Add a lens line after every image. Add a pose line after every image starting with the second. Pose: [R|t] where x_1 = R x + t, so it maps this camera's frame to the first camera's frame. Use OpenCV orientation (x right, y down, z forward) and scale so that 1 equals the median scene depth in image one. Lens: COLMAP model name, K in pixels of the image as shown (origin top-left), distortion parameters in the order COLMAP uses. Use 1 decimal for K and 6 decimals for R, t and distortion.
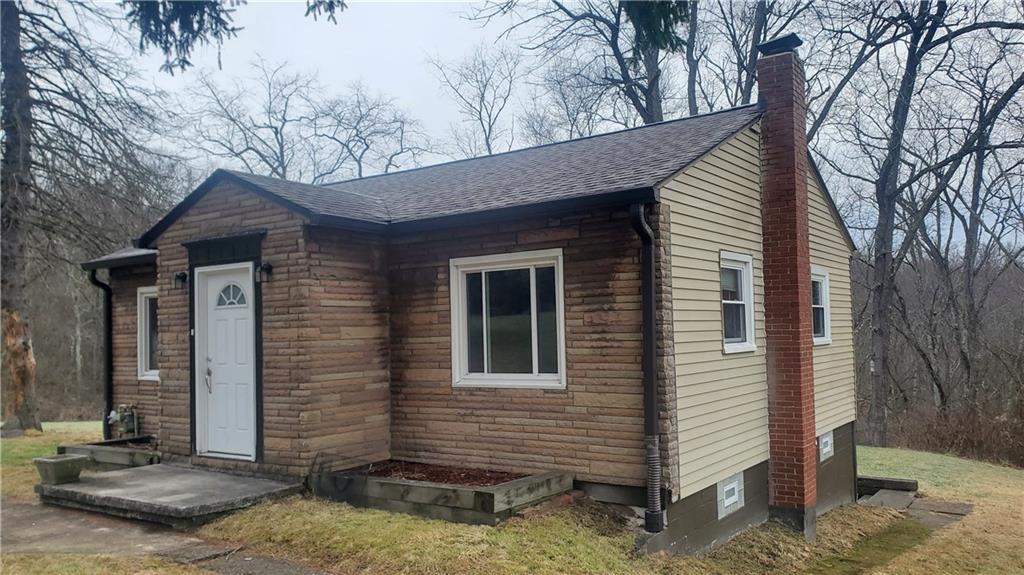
lens RADIAL K [[785.1, 0, 512.0], [0, 785.1, 287.5], [0, 0, 1]] dist [0.000707, -0.001879]
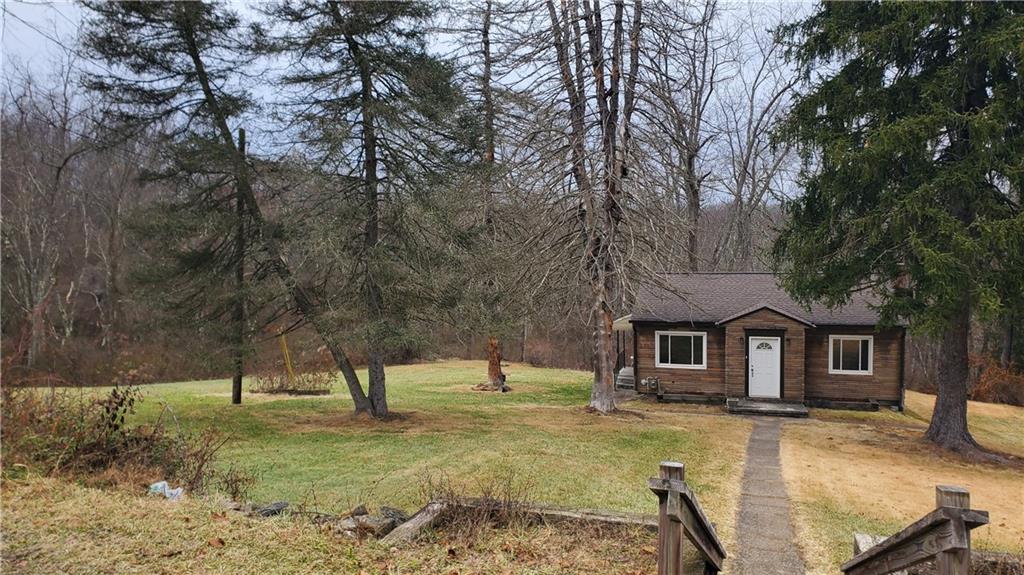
lens RADIAL K [[785.1, 0, 512.0], [0, 785.1, 287.5], [0, 0, 1]] dist [0.000707, -0.001879]
pose [[0.955786, 0.001687, 0.294057, -2.216807], [-0.032337, 0.994522, 0.099398, -0.495217], [-0.292279, -0.104512, 0.950605, -1.633889]]
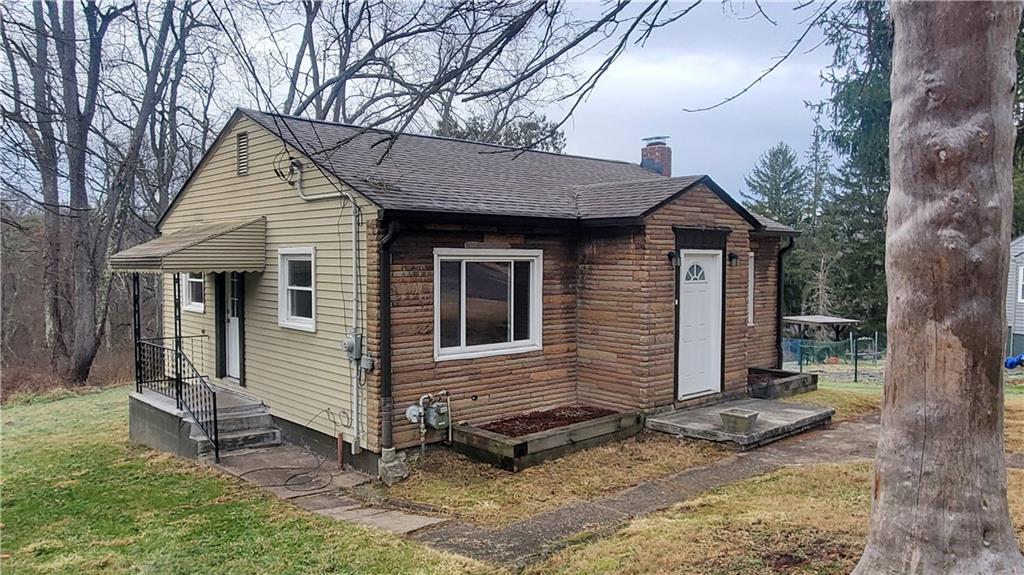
lens RADIAL K [[762.0, 0, 512.0], [0, 762.0, 287.5], [0, 0, 1]] dist [-0.000543, 0.000439]
pose [[0.228244, -0.012661, 0.973522, -1.639568], [-0.065080, 0.997481, 0.028231, 0.018097], [-0.971426, -0.069801, 0.226845, 1.000853]]
